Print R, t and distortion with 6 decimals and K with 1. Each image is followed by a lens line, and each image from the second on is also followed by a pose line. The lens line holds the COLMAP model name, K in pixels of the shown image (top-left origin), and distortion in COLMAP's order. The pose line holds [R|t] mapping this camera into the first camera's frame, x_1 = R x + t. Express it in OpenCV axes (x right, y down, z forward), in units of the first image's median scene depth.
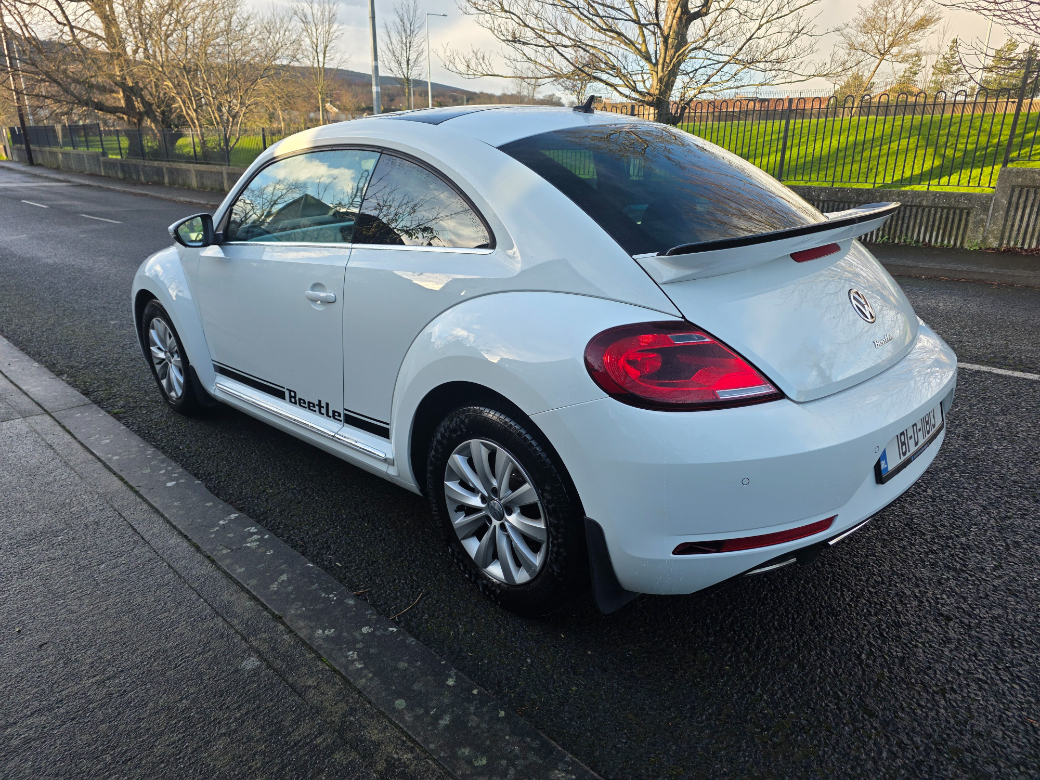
lens RADIAL K [[692.8, 0, 520.0], [0, 692.8, 390.0], [0, 0, 1]] dist [0.002600, 0.002511]
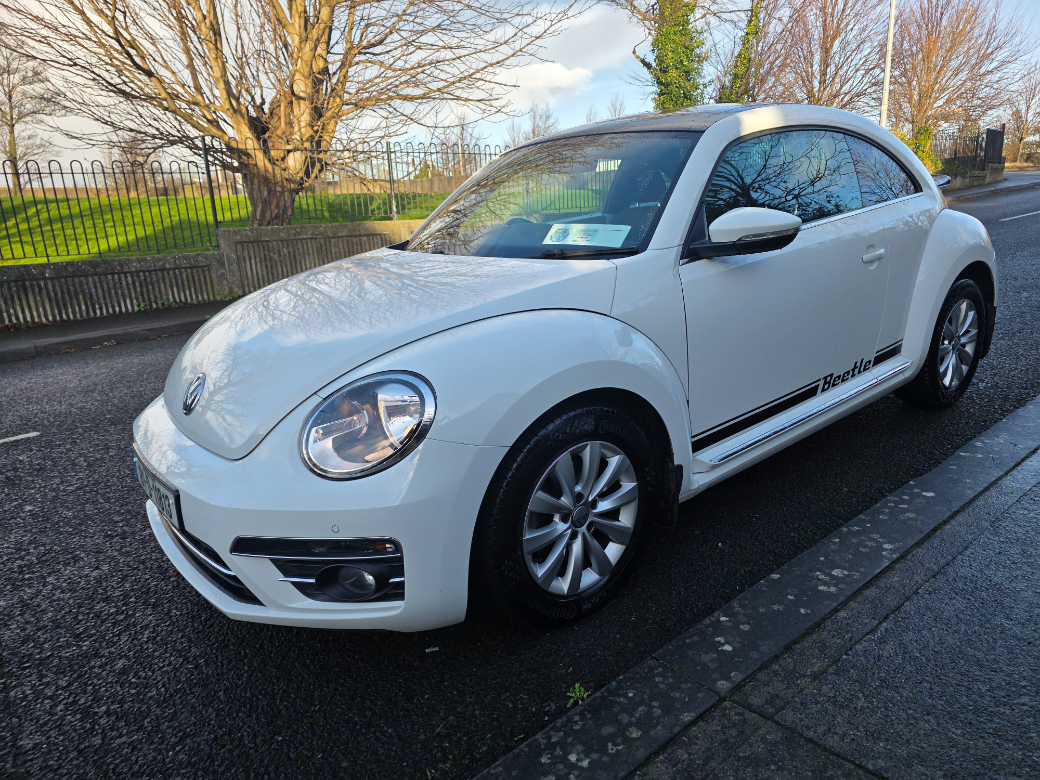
lens RADIAL K [[692.8, 0, 520.0], [0, 692.8, 390.0], [0, 0, 1]] dist [0.002600, 0.002511]
pose [[0.123206, -0.250953, 0.960127, -0.432495], [0.377869, 0.906479, 0.188442, -0.106209], [-0.917625, 0.339585, 0.206511, 0.397329]]
